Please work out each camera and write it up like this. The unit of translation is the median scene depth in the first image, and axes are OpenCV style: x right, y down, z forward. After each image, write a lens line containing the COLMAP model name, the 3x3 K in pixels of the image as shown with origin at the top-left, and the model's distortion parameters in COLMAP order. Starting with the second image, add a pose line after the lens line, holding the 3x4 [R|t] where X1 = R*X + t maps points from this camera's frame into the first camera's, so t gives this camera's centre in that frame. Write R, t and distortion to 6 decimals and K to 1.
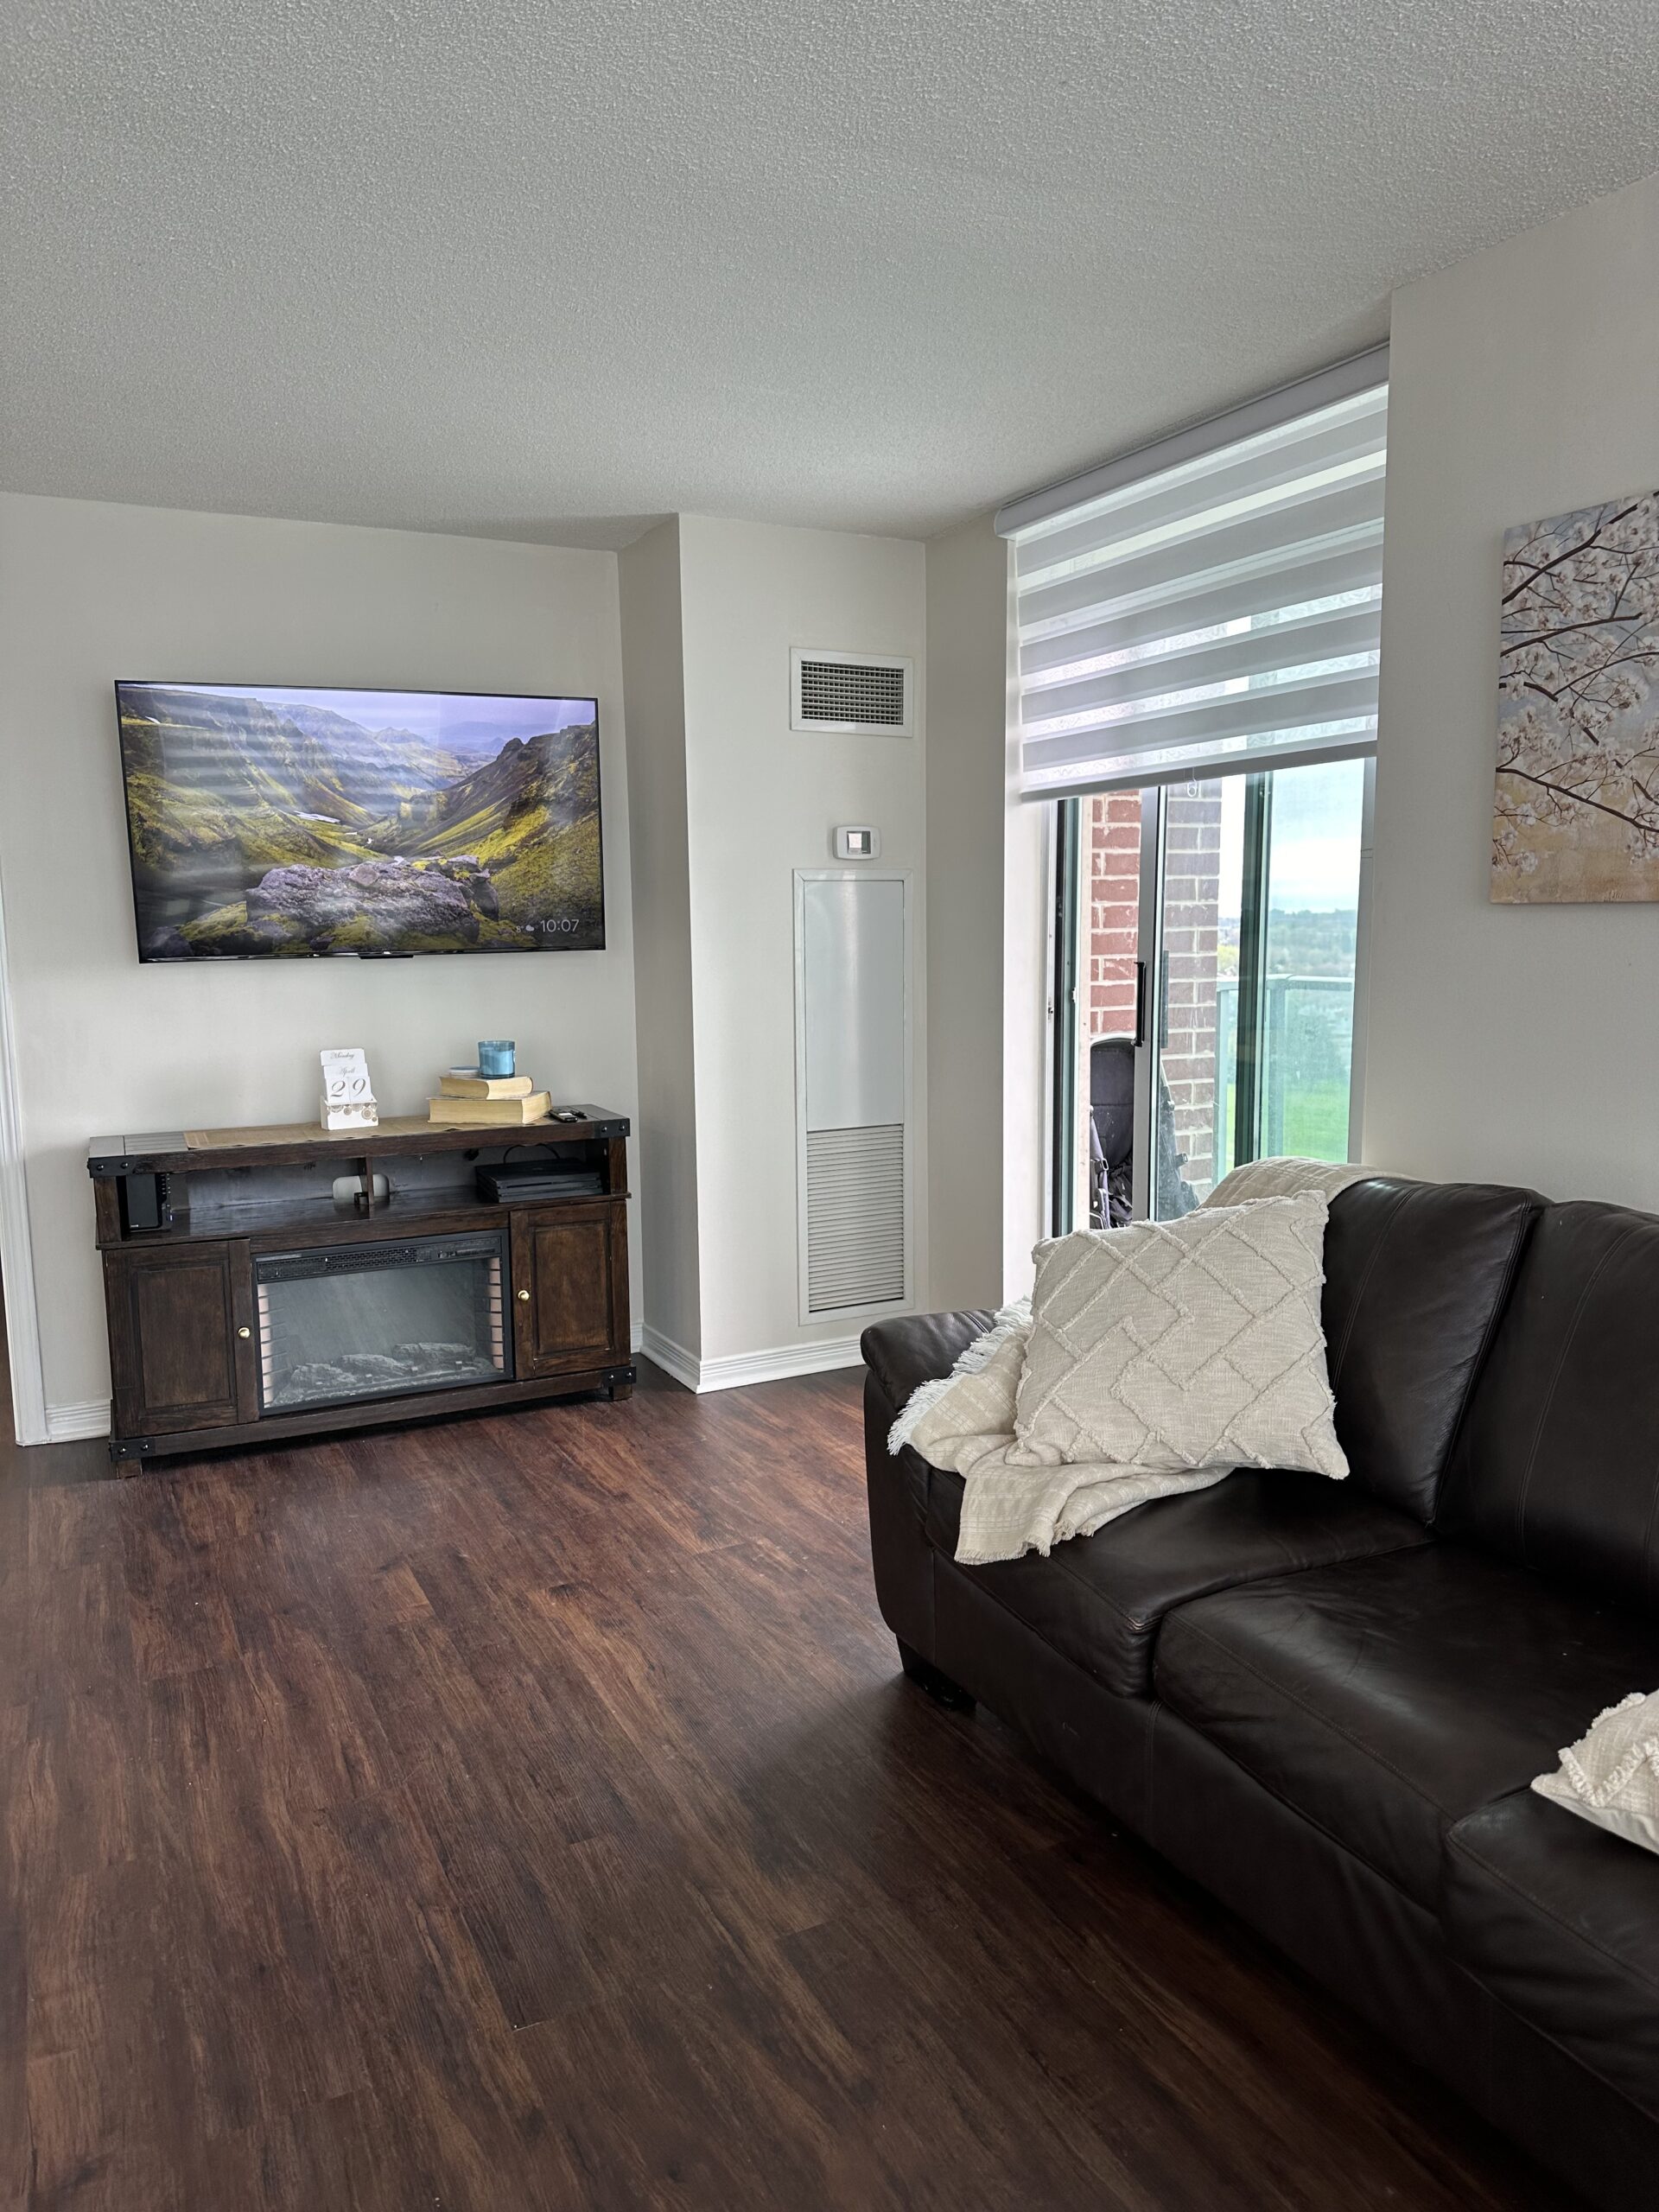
lens RADIAL K [[1569.6, 0, 829.5], [0, 1569.6, 1106.0], [0, 0, 1]] dist [0.002928, -0.004997]
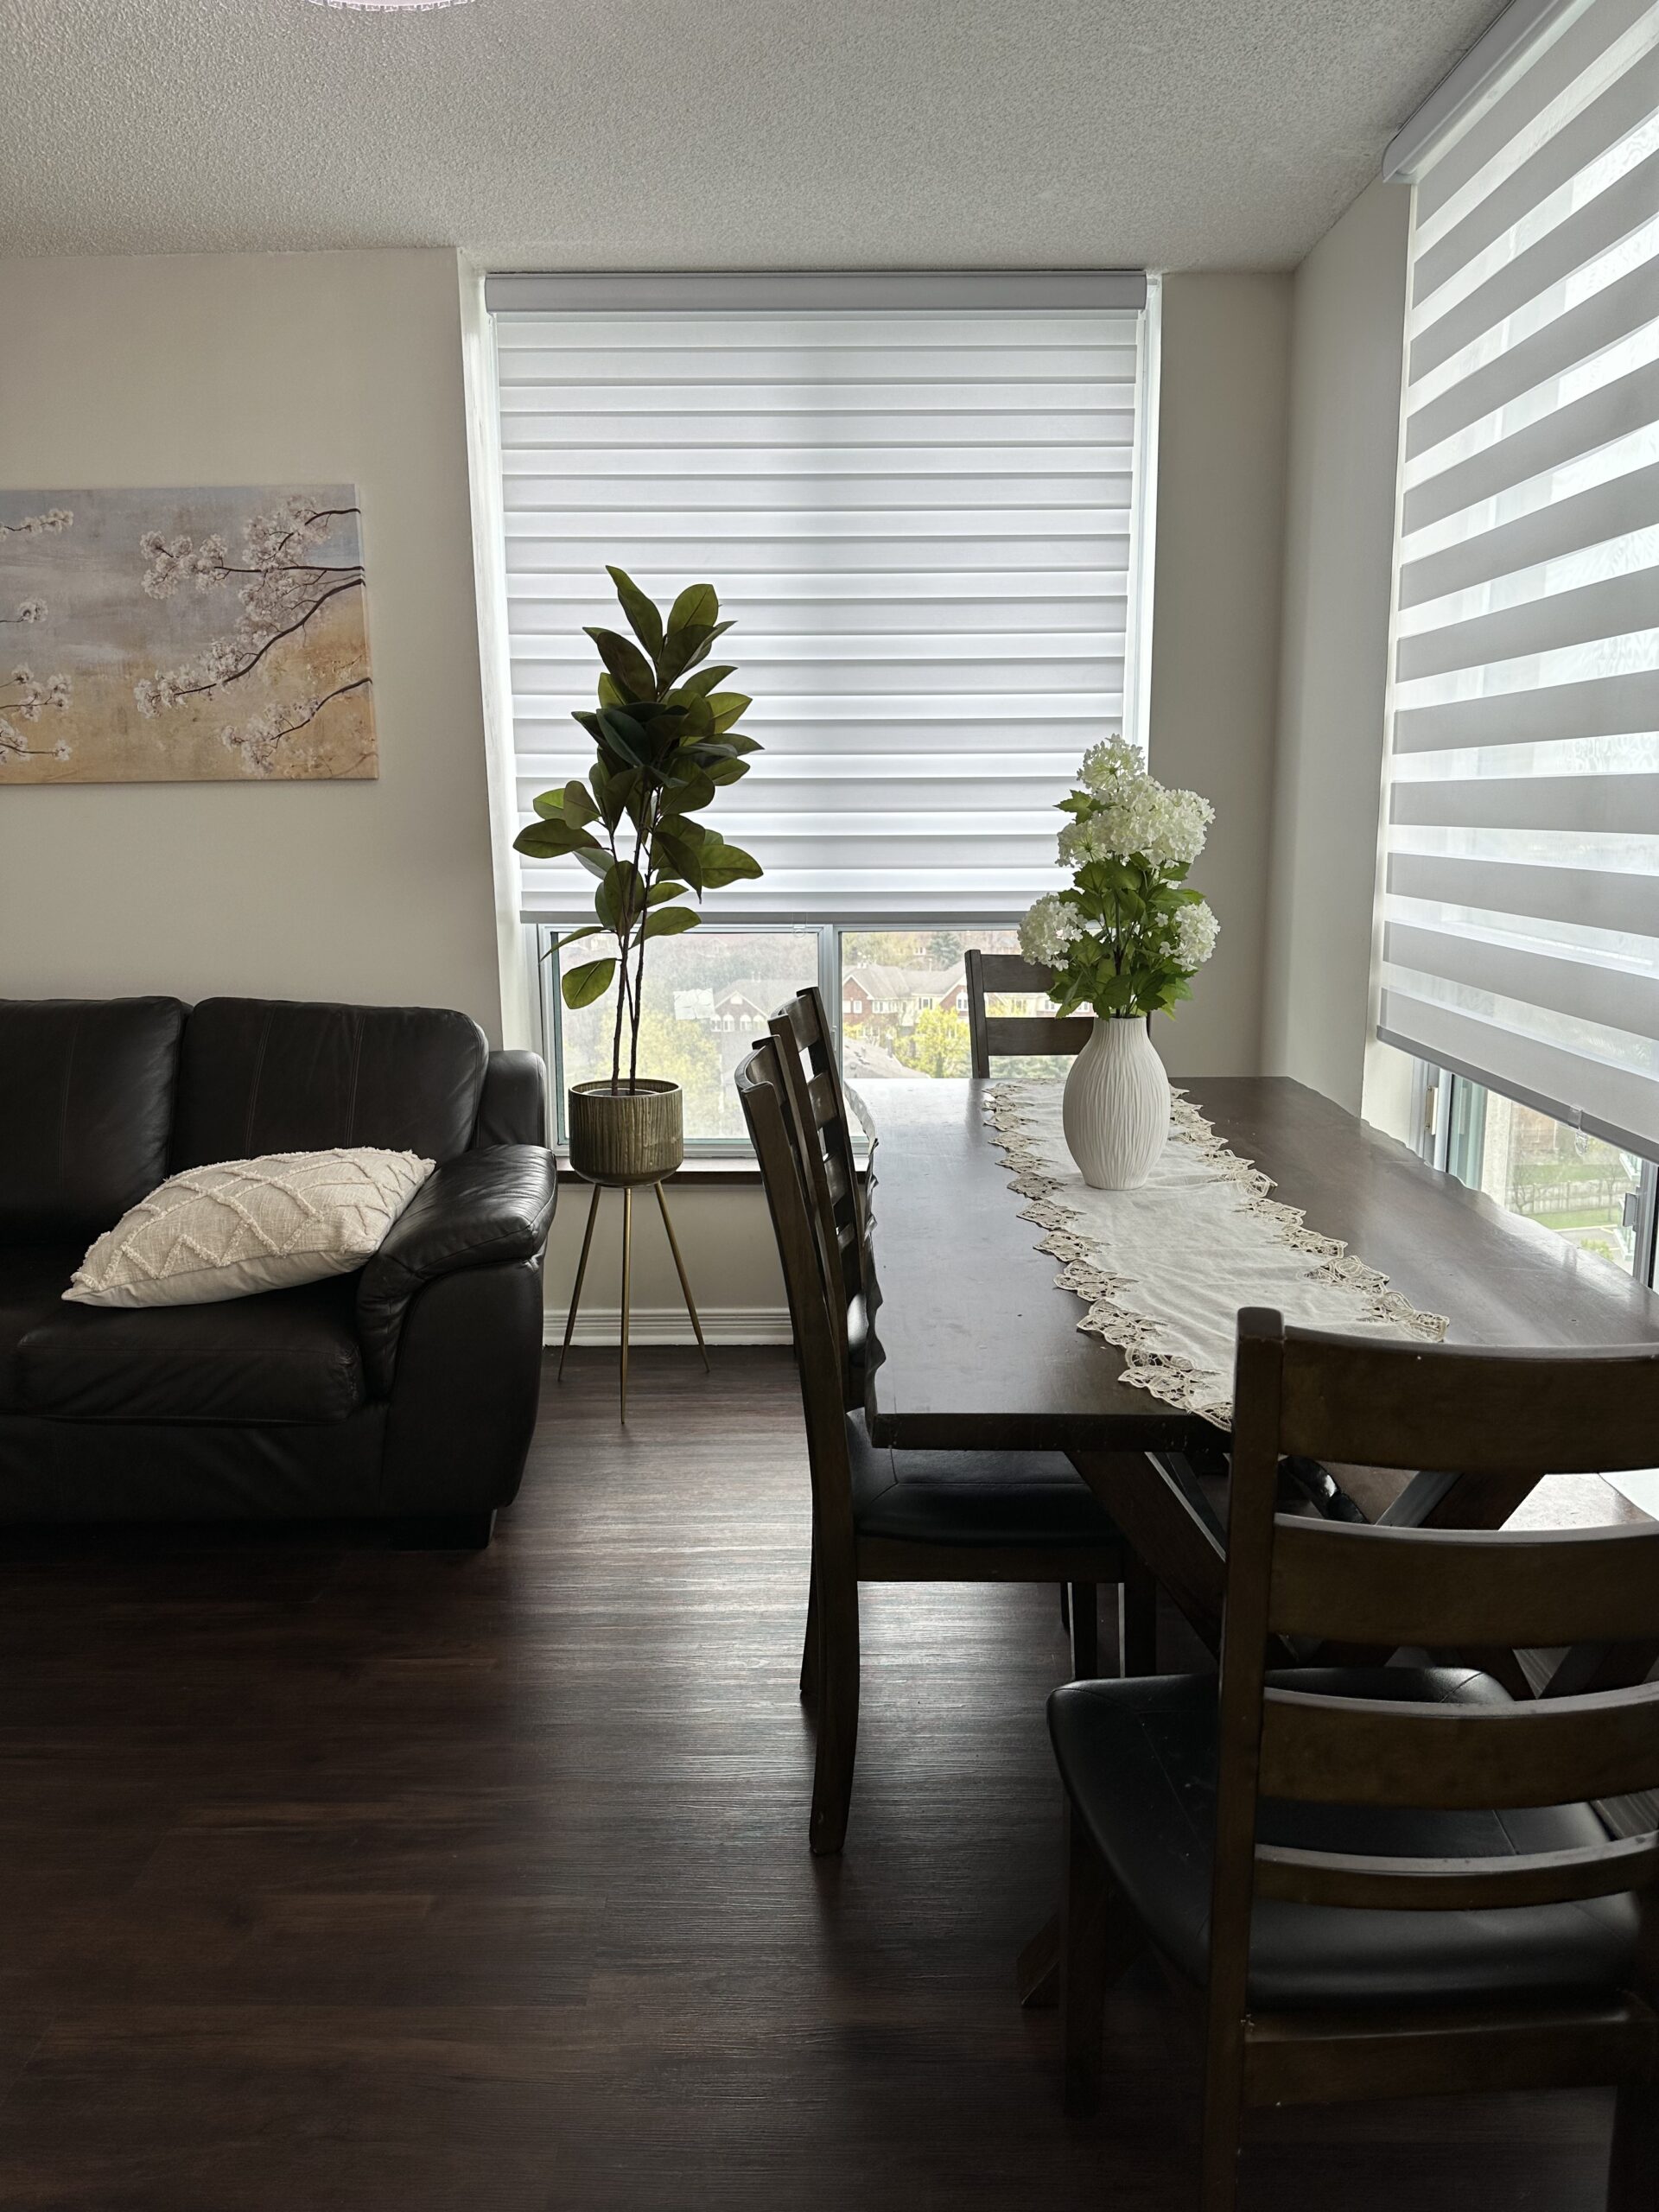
lens RADIAL K [[1569.6, 0, 829.5], [0, 1569.6, 1106.0], [0, 0, 1]] dist [0.002928, -0.004997]
pose [[0.450688, -0.163042, 0.877666, -0.667774], [0.113260, 0.985678, 0.124947, 0.110071], [-0.885467, 0.043092, 0.462699, -0.563973]]
